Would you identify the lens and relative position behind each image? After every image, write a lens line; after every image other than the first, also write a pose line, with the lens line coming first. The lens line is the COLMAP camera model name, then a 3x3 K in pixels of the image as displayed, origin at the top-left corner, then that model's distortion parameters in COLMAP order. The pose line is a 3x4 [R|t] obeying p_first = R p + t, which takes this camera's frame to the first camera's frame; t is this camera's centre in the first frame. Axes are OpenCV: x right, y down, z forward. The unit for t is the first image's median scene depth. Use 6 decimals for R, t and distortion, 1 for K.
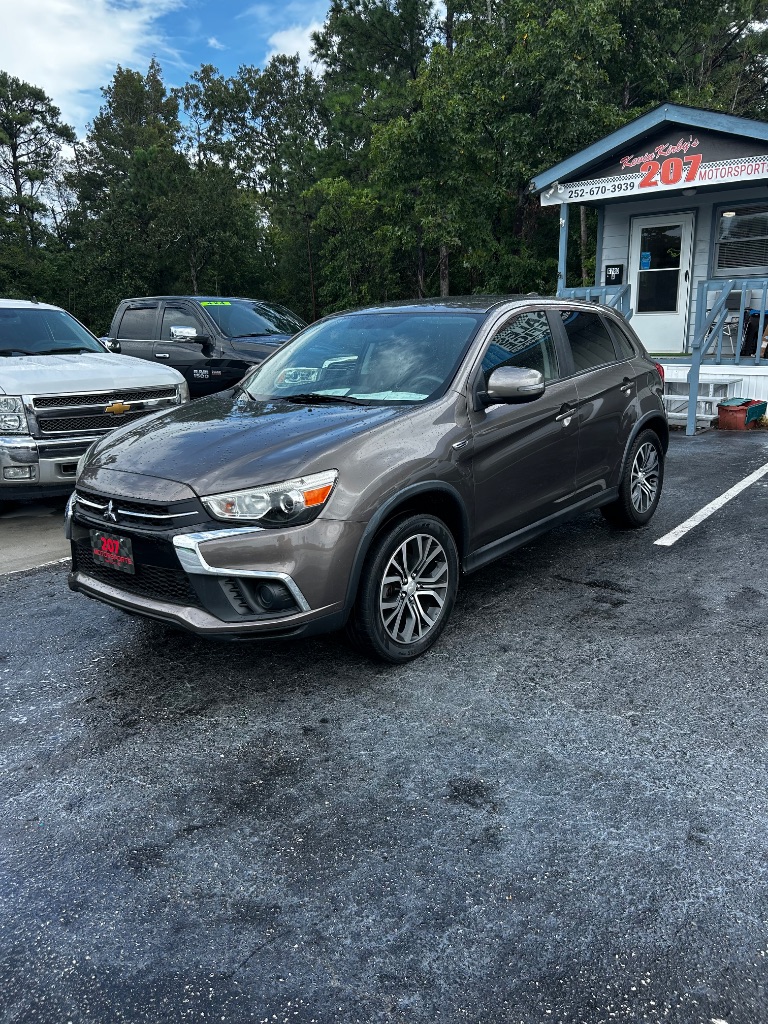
lens RADIAL K [[777.5, 0, 371.3], [0, 777.5, 496.8], [0, 0, 1]] dist [0.034125, -0.028445]
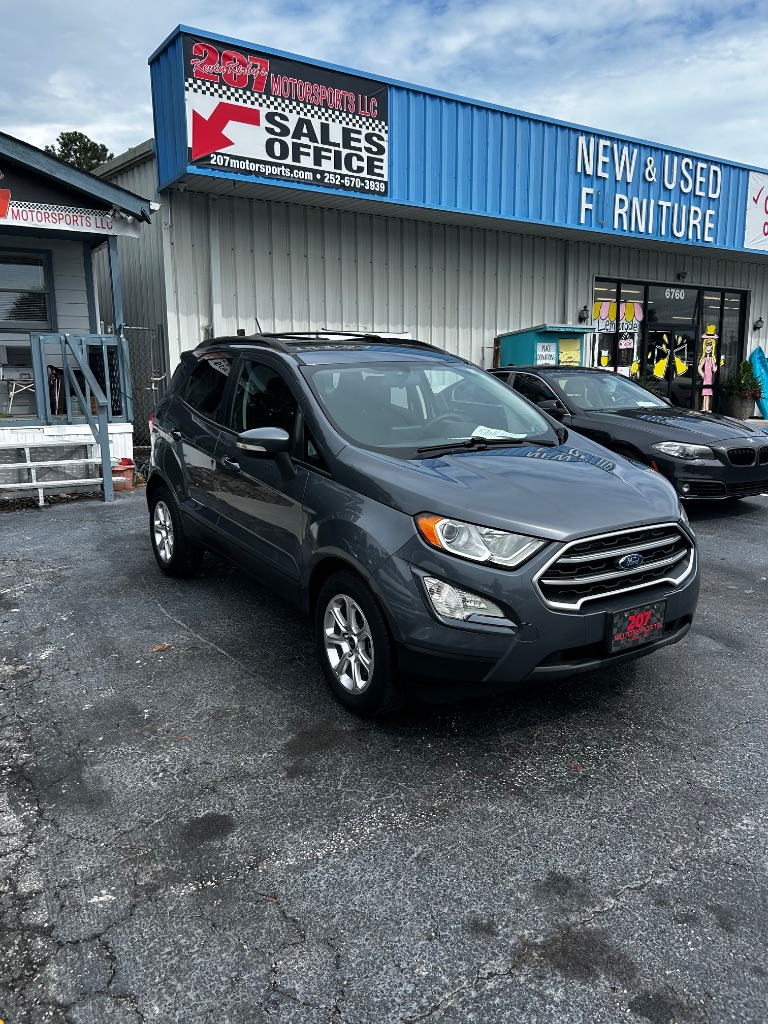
lens RADIAL K [[777.5, 0, 383.2], [0, 777.5, 512.5], [0, 0, 1]] dist [0.034125, -0.028445]
pose [[0.320738, -0.154933, 0.934410, -0.282346], [0.207169, 0.974119, 0.090406, -0.067345], [-0.924234, 0.164584, 0.344534, 0.322980]]
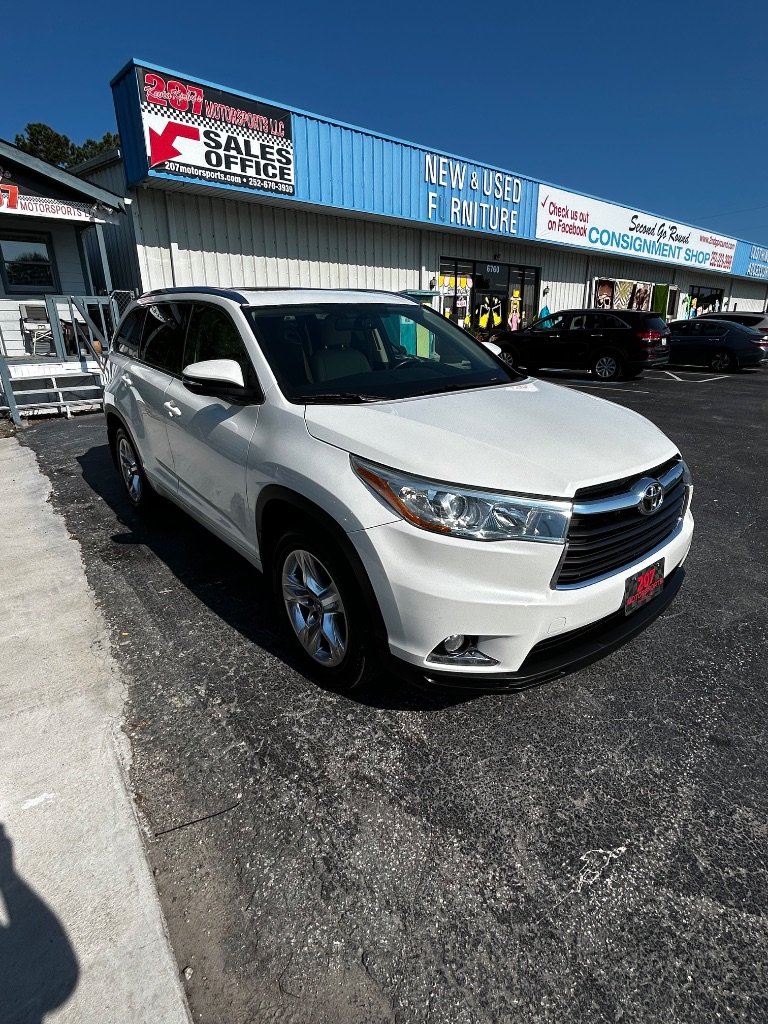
lens RADIAL K [[543.5, 0, 385.8], [0, 543.5, 511.4], [0, 0, 1]] dist [-0.017573, 0.015557]
pose [[0.177524, -0.310453, 0.933865, -0.364023], [0.218624, 0.937667, 0.270157, -0.058559], [-0.959525, 0.156206, 0.234331, 0.292430]]
